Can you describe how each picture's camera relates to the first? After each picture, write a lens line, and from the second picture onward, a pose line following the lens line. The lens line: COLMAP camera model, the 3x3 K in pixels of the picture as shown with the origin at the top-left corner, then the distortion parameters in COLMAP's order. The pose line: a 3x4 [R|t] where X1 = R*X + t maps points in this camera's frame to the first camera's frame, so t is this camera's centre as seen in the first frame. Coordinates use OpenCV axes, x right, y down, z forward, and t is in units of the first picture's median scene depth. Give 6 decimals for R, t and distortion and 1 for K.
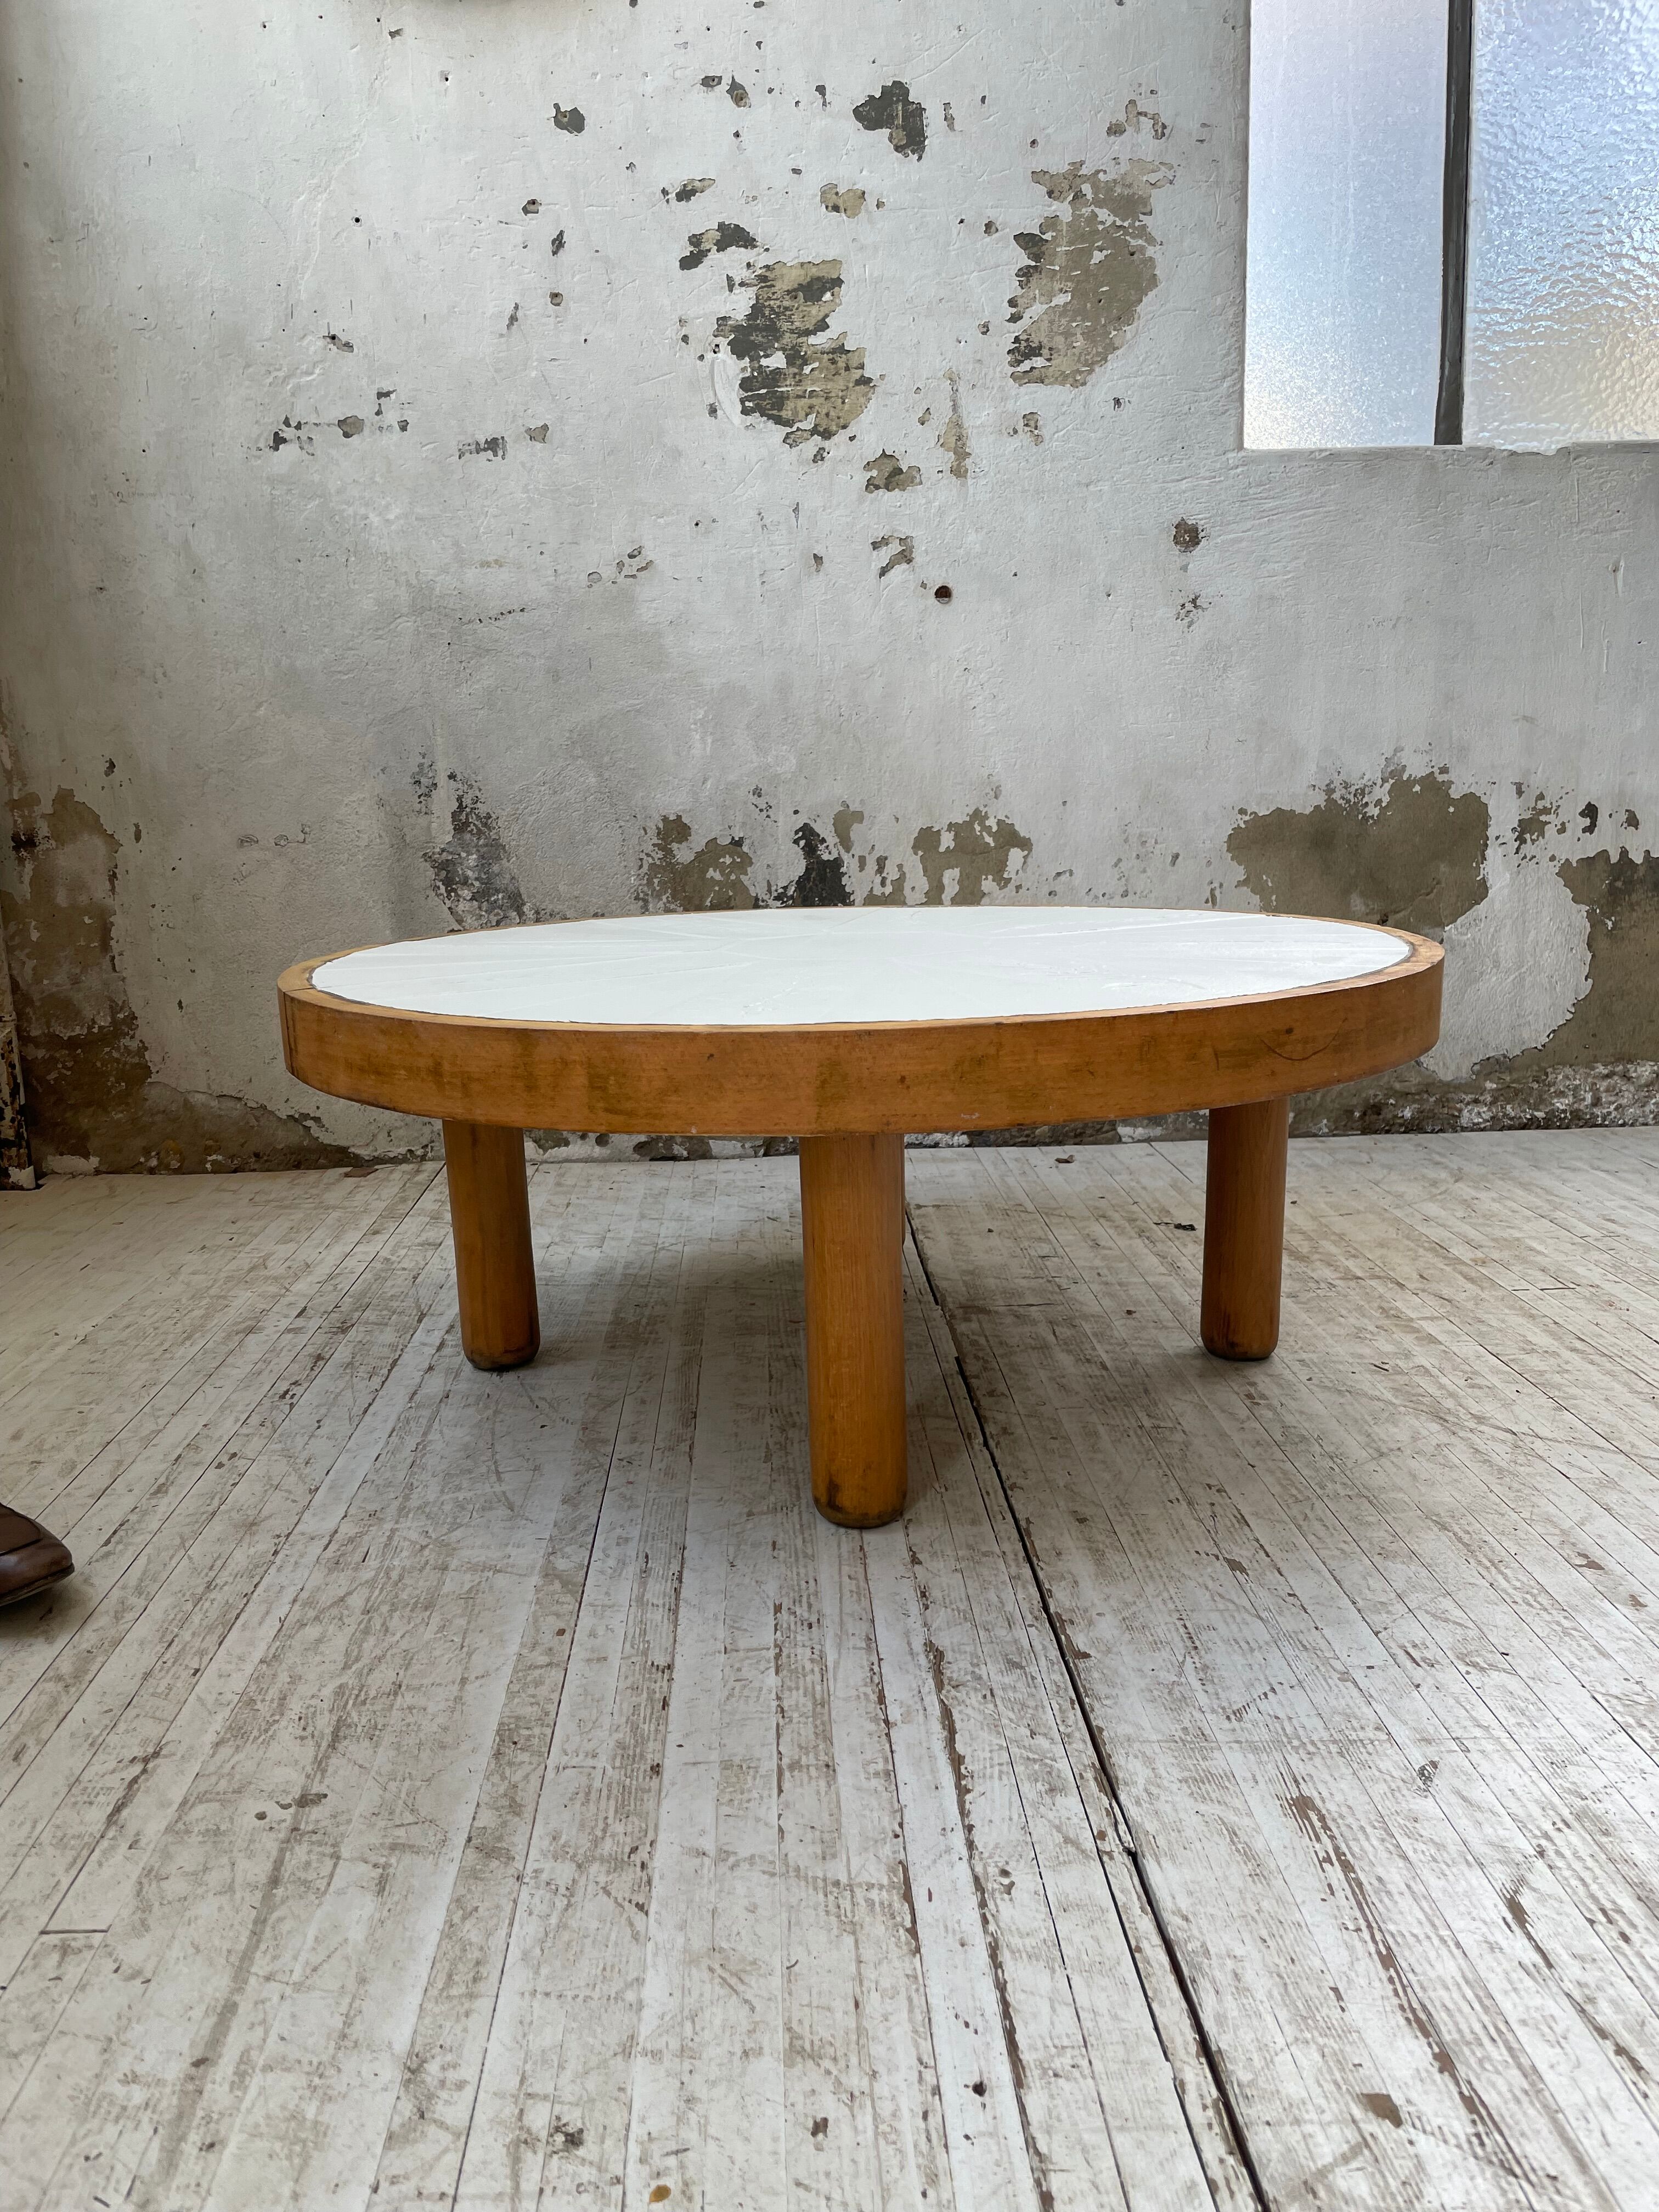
lens RADIAL K [[1680.0, 0, 852.9], [0, 1680.0, 1108.1], [0, 0, 1]] dist [0.090815, -0.125786]
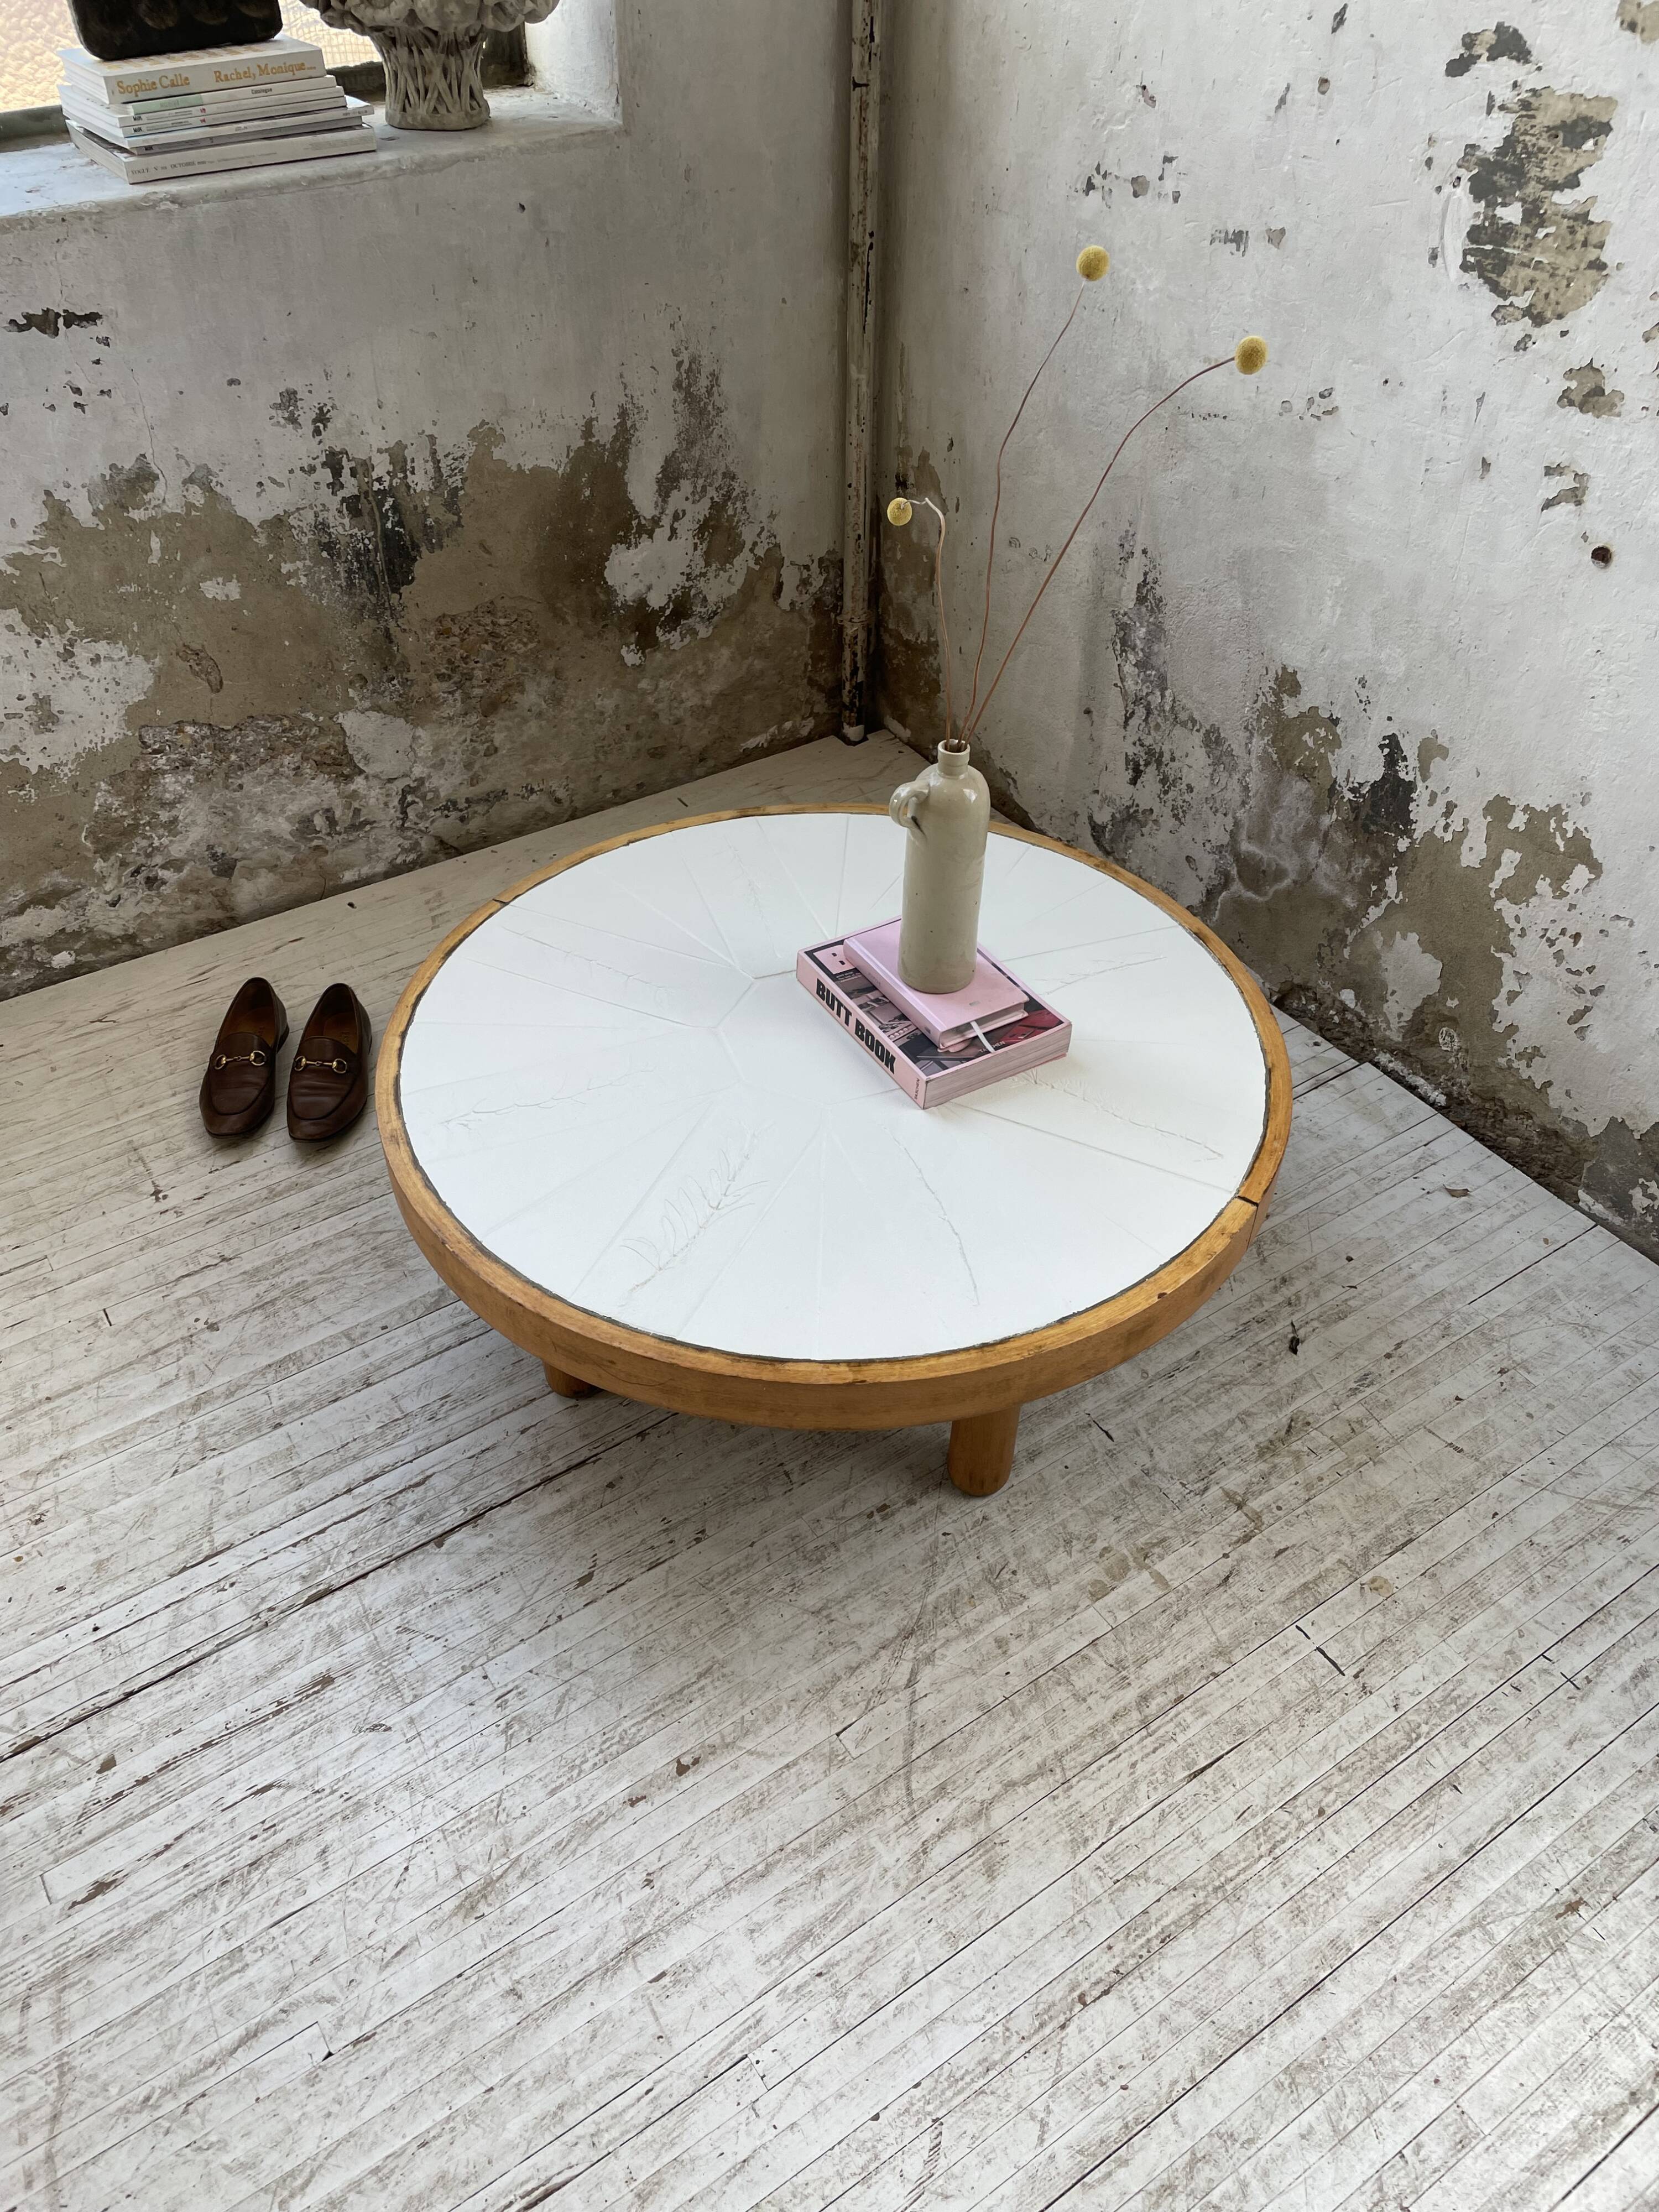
lens RADIAL K [[1680.0, 0, 813.9], [0, 1680.0, 1108.5], [0, 0, 1]] dist [0.090815, -0.125786]
pose [[0.508860, 0.582714, -0.633645, 0.541452], [-0.179424, 0.791697, 0.583972, -0.515809], [0.841944, -0.183468, 0.507415, 0.240121]]
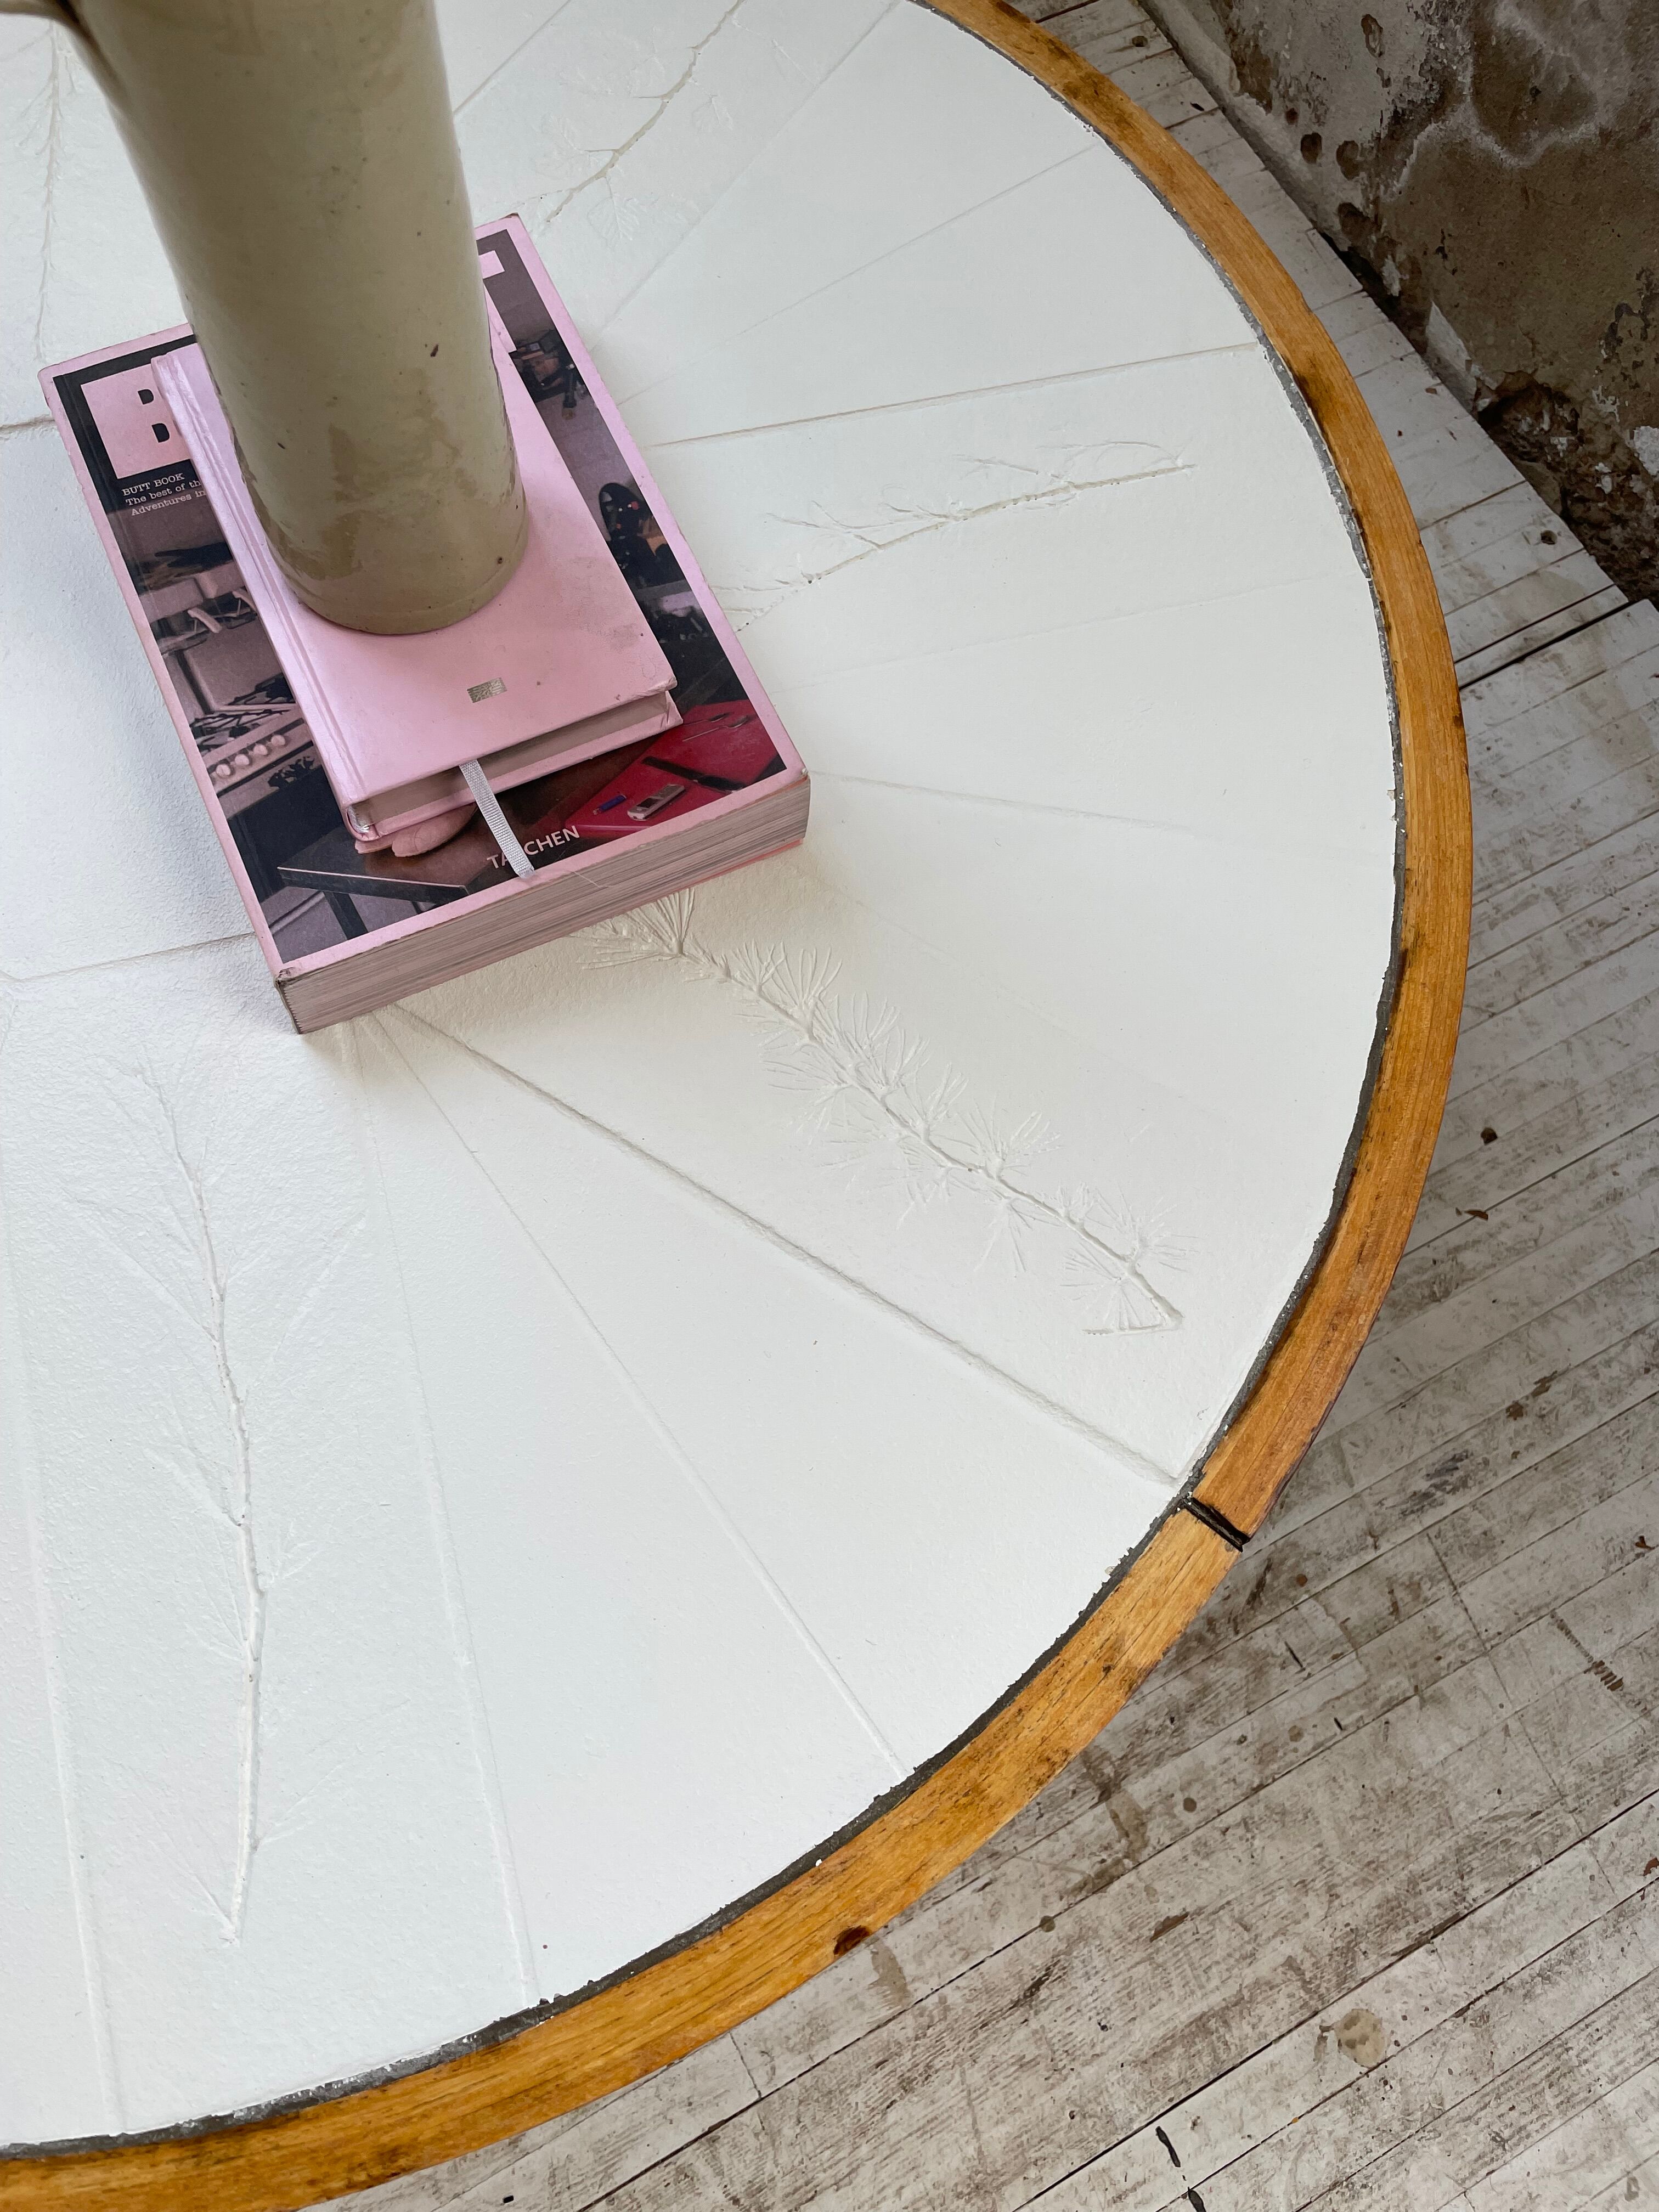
lens RADIAL K [[1692.1, 0, 811.0], [0, 1692.1, 1118.8], [0, 0, 1]] dist [0.083951, -0.119771]
pose [[0.424082, 0.859641, -0.284908, 0.189674], [-0.207460, 0.398448, 0.893420, -0.307919], [0.881541, -0.319776, 0.347315, 0.652941]]
